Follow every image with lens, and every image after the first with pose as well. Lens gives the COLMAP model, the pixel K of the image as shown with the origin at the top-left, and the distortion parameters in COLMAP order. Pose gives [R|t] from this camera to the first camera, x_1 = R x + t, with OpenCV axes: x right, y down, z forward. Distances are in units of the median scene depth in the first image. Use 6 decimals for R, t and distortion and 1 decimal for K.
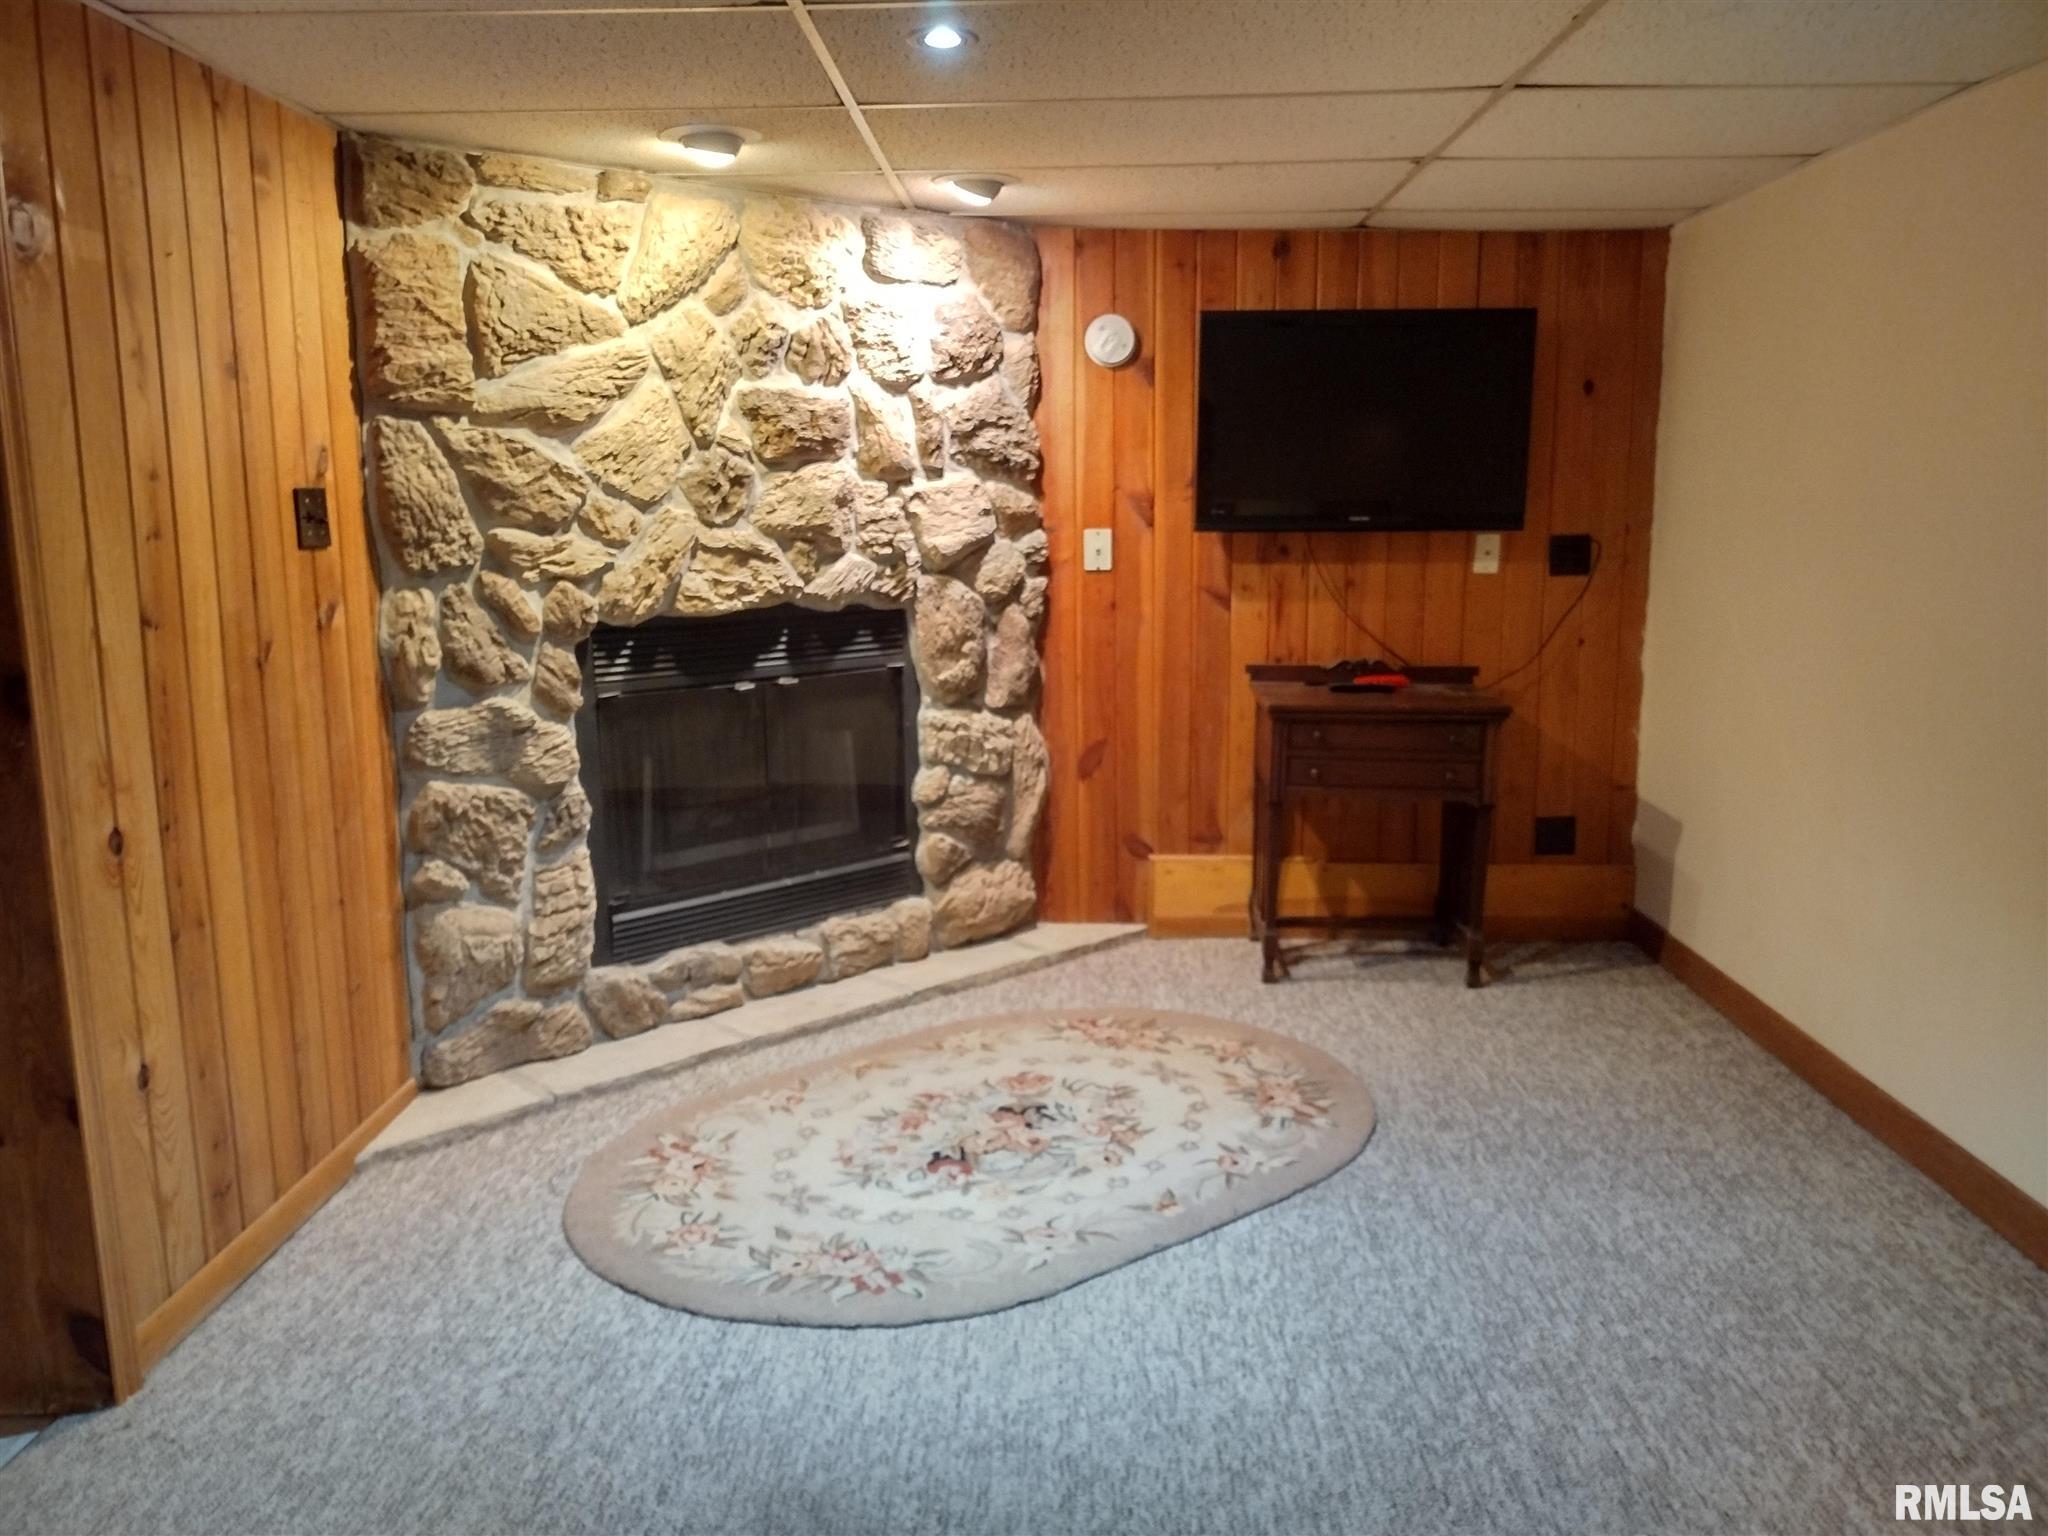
lens RADIAL K [[1485.2, 0, 1024.0], [0, 1485.2, 768.0], [0, 0, 1]] dist [0.130552, -0.197500]
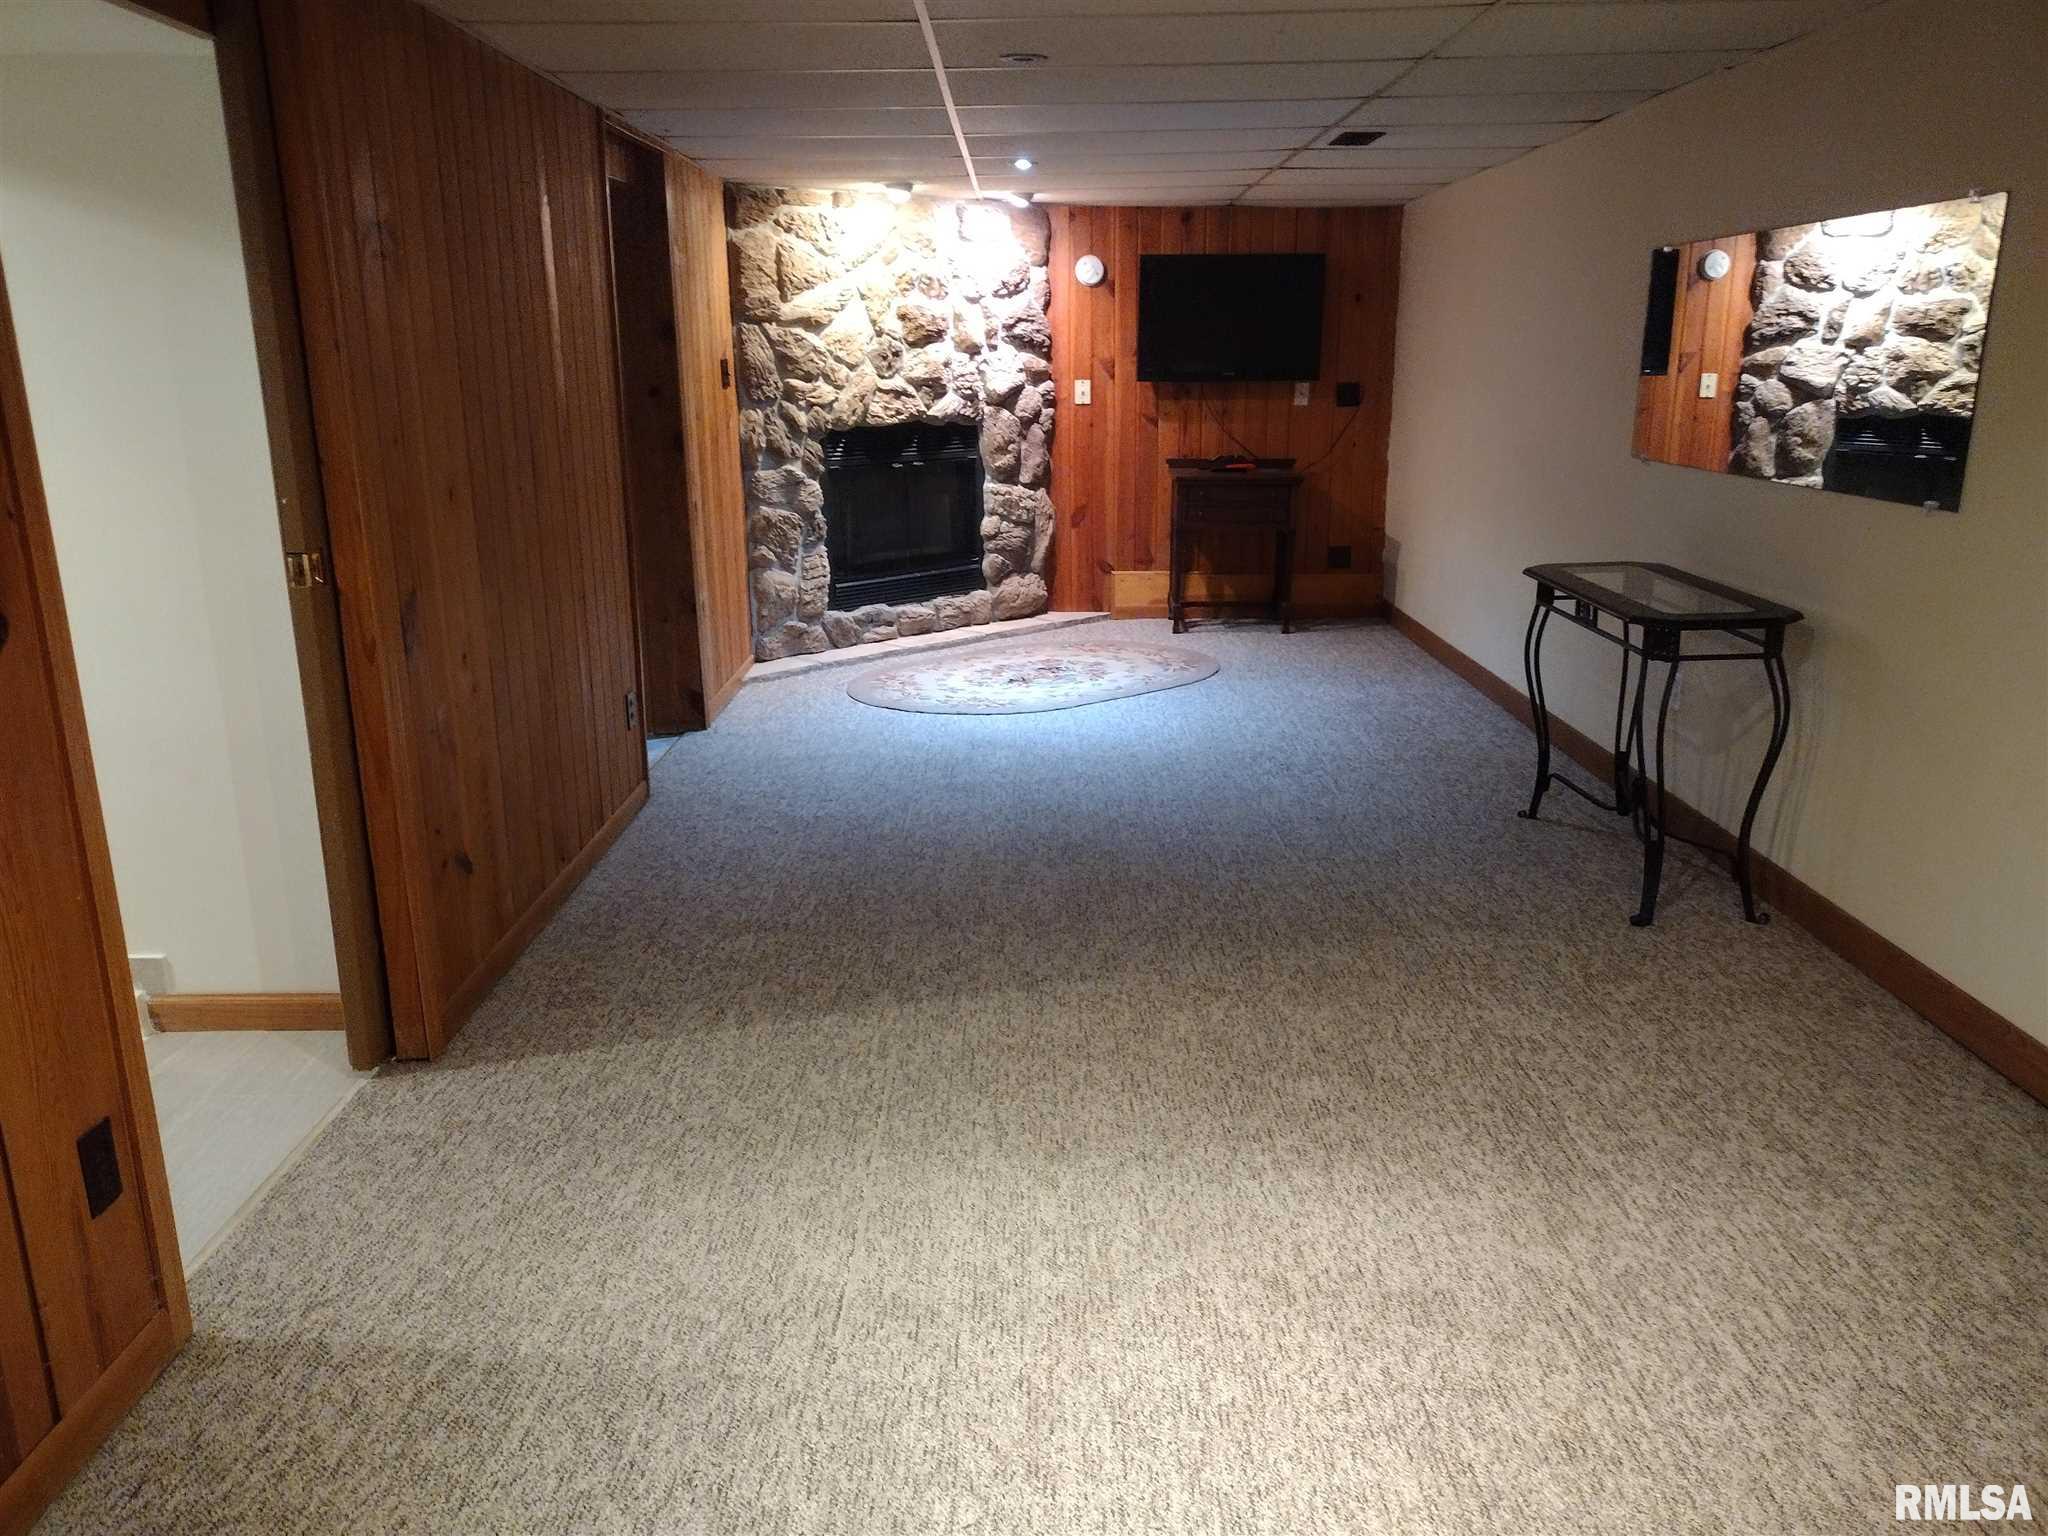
lens RADIAL K [[1485.2, 0, 1024.0], [0, 1485.2, 768.0], [0, 0, 1]] dist [0.130552, -0.197500]
pose [[0.999695, -0.007339, 0.023589, -0.071960], [0.005246, 0.996142, 0.087599, 0.156218], [-0.024141, -0.087449, 0.995876, -0.887078]]
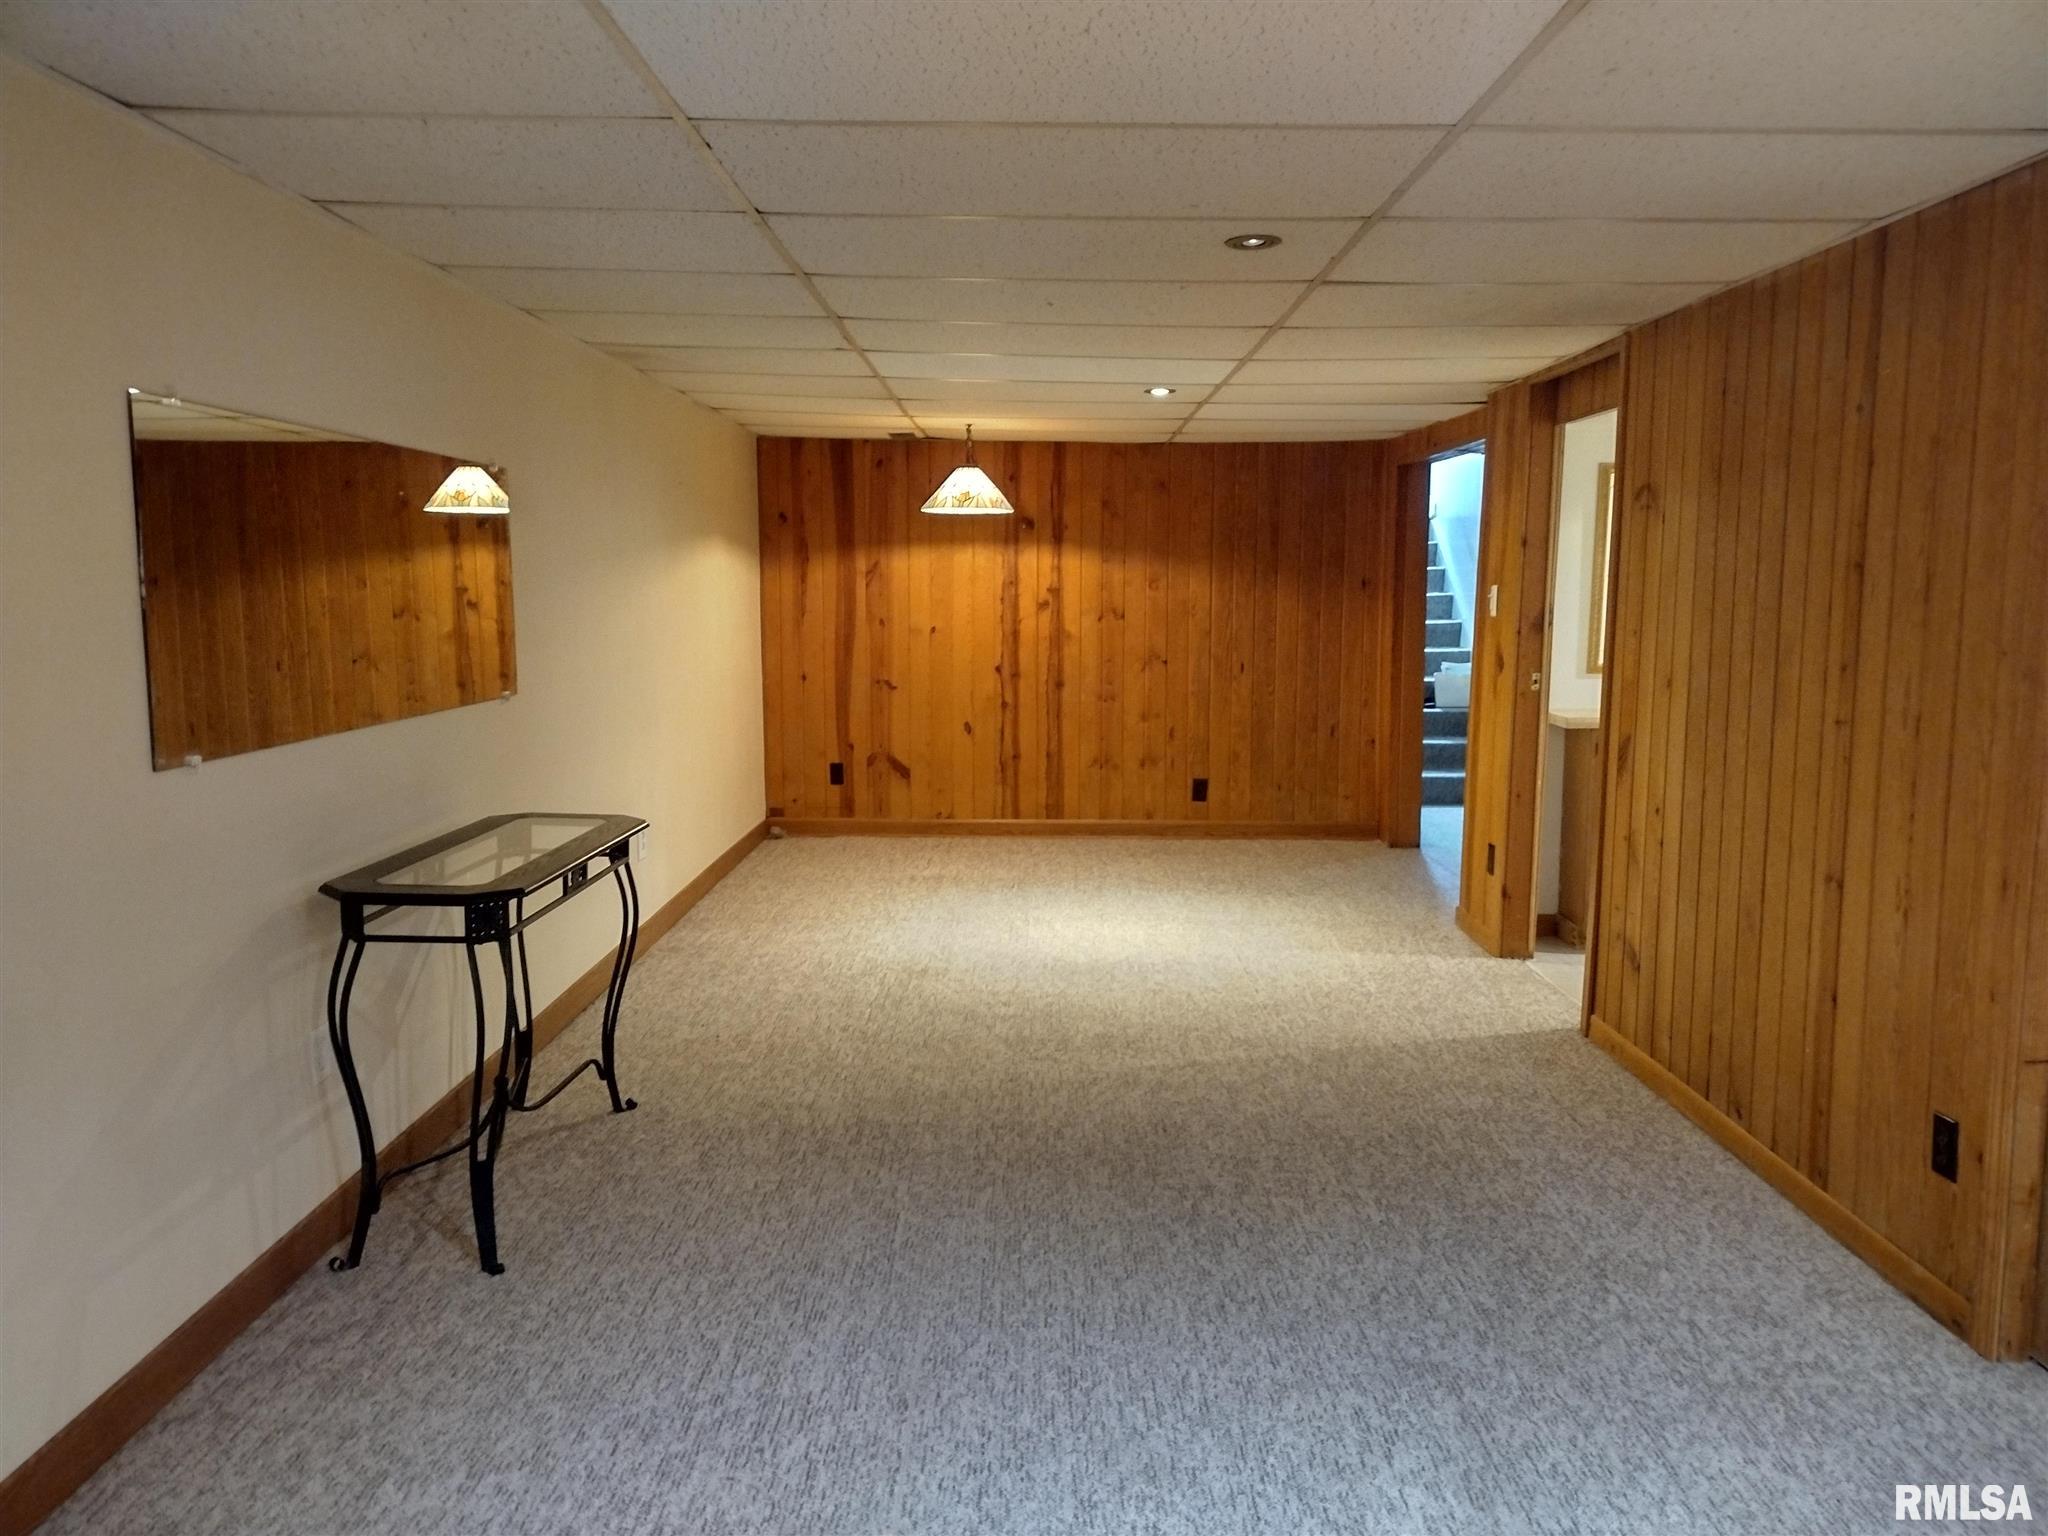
lens RADIAL K [[1485.2, 0, 1024.0], [0, 1485.2, 768.0], [0, 0, 1]] dist [0.130552, -0.197500]
pose [[-0.999848, 0.003042, -0.017181, 0.114481], [-0.002272, 0.953599, 0.301070, -0.217590], [0.017300, 0.301063, -0.953447, 1.168141]]
